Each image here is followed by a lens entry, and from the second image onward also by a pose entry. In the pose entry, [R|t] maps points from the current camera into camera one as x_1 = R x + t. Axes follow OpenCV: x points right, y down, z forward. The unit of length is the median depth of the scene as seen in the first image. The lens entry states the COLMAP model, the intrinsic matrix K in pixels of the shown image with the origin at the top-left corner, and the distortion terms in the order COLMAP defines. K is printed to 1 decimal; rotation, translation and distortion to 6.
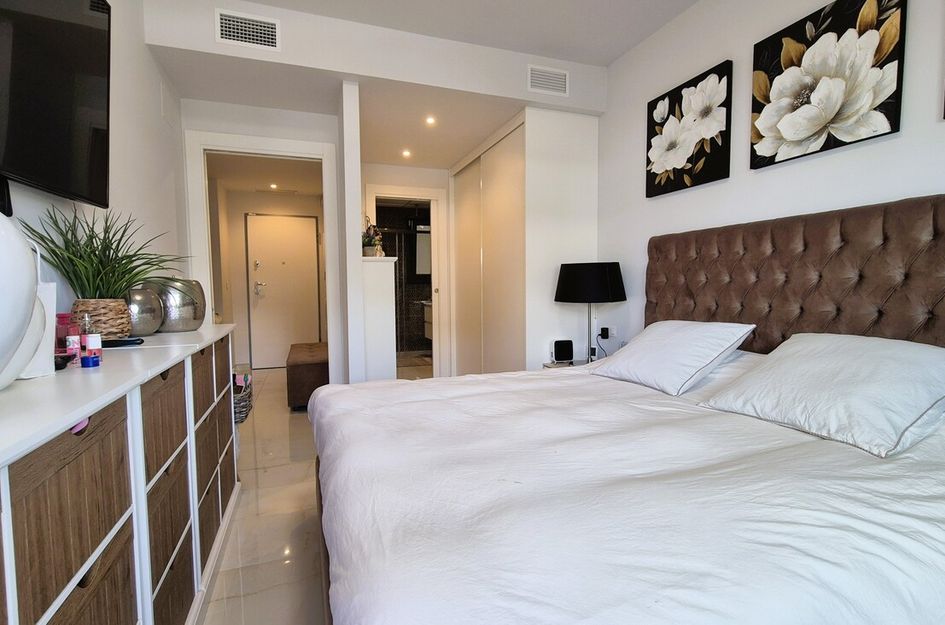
lens RADIAL K [[459.4, 0, 477.9], [0, 459.4, 317.3], [0, 0, 1]] dist [-0.000747, 0.000252]
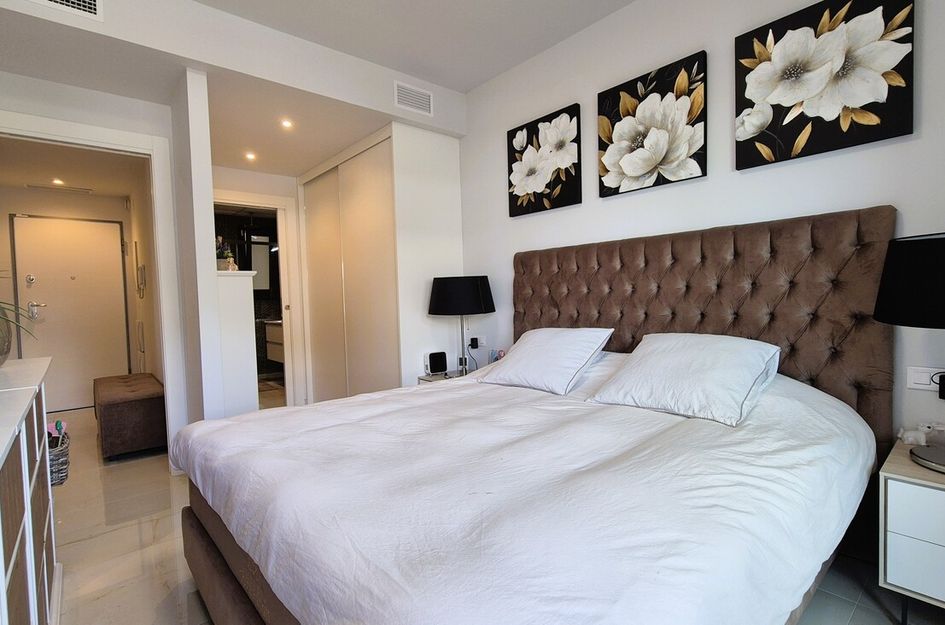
lens RADIAL K [[457.7, 0, 481.0], [0, 457.7, 316.4], [0, 0, 1]] dist [-0.000373, -0.000408]
pose [[0.934001, -0.034250, 0.355624, -0.118653], [0.045117, 0.998733, -0.022307, -0.003856], [-0.354410, 0.036880, 0.934363, 0.019516]]
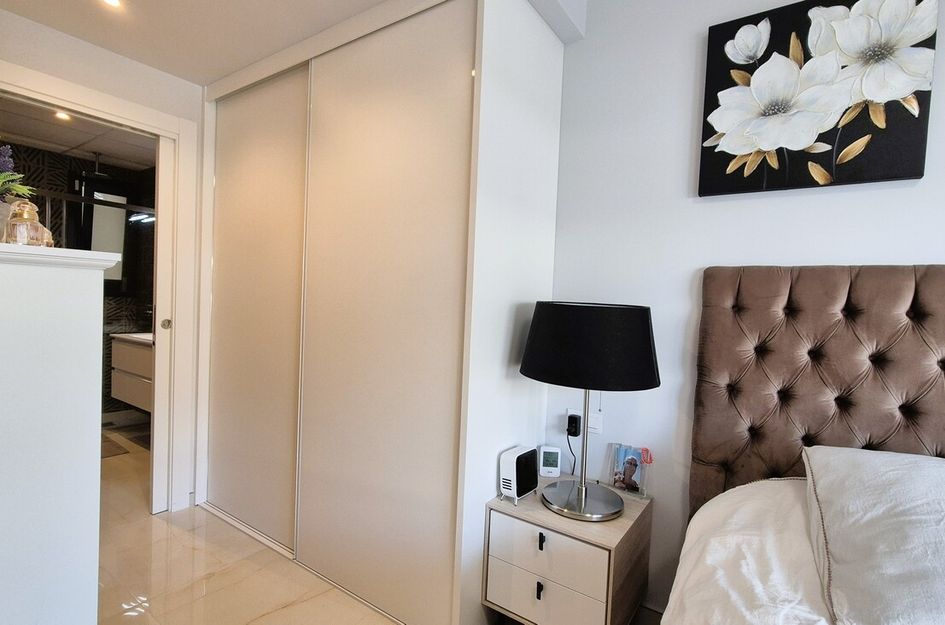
lens RADIAL K [[459.4, 0, 477.9], [0, 459.4, 317.3], [0, 0, 1]] dist [-0.000747, 0.000252]
pose [[0.818772, 0.025914, 0.573533, -0.217155], [-0.012341, 0.999544, -0.027544, -0.120539], [-0.573986, 0.015474, 0.818719, 0.898148]]
